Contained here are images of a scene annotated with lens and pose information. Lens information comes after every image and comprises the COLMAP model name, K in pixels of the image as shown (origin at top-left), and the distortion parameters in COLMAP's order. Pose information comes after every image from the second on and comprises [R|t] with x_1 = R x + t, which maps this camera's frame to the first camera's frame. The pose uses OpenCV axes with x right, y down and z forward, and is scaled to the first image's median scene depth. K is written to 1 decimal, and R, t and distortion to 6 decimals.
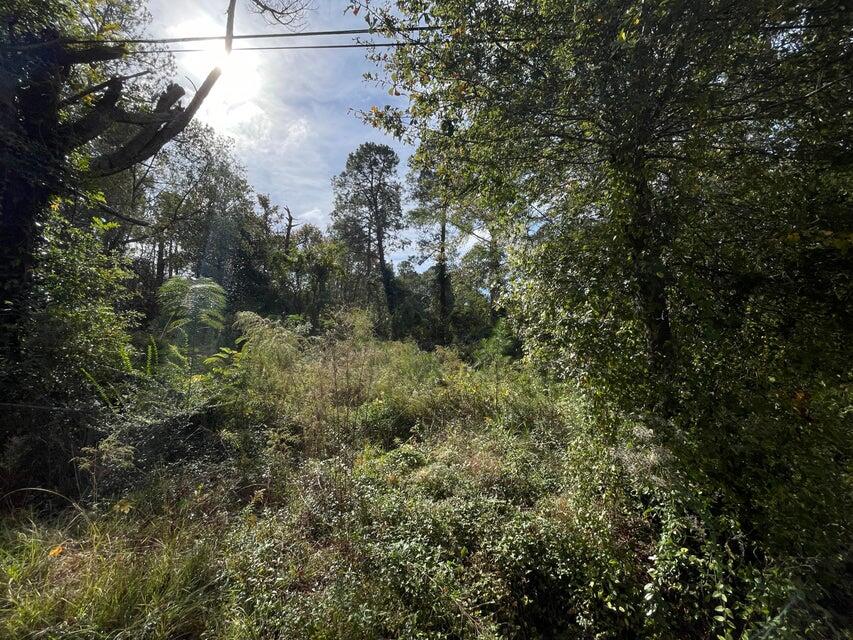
lens RADIAL K [[342.3, 0, 425.7], [0, 342.3, 320.5], [0, 0, 1]] dist [0.001988, -0.000960]
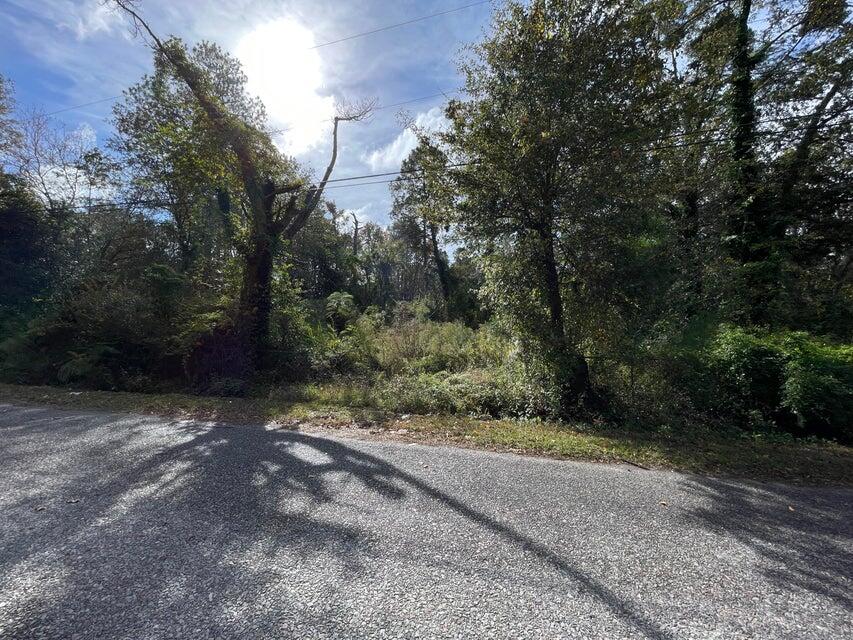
lens RADIAL K [[342.3, 0, 425.8], [0, 342.3, 321.0], [0, 0, 1]] dist [0.001988, -0.000960]
pose [[0.983367, -0.044426, -0.176110, 0.030623], [0.052382, 0.997794, 0.040784, -0.000625], [0.173910, -0.049330, 0.983525, -0.142882]]
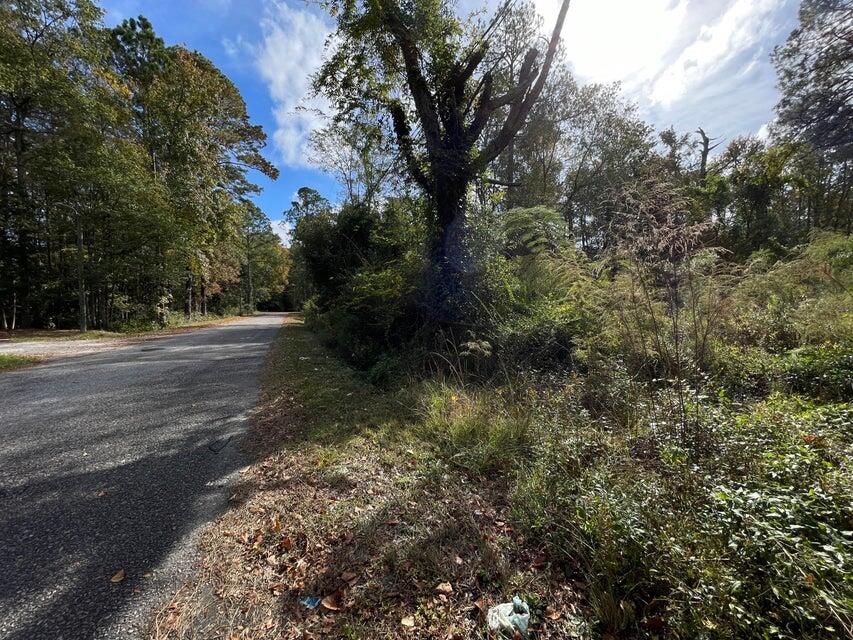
lens RADIAL K [[342.3, 0, 426.8], [0, 342.3, 320.0], [0, 0, 1]] dist [0.001988, -0.000960]
pose [[0.454917, -0.017152, -0.890369, 0.018285], [0.109880, 0.993256, 0.037007, 0.019618], [0.883729, -0.114669, 0.453734, 0.017834]]
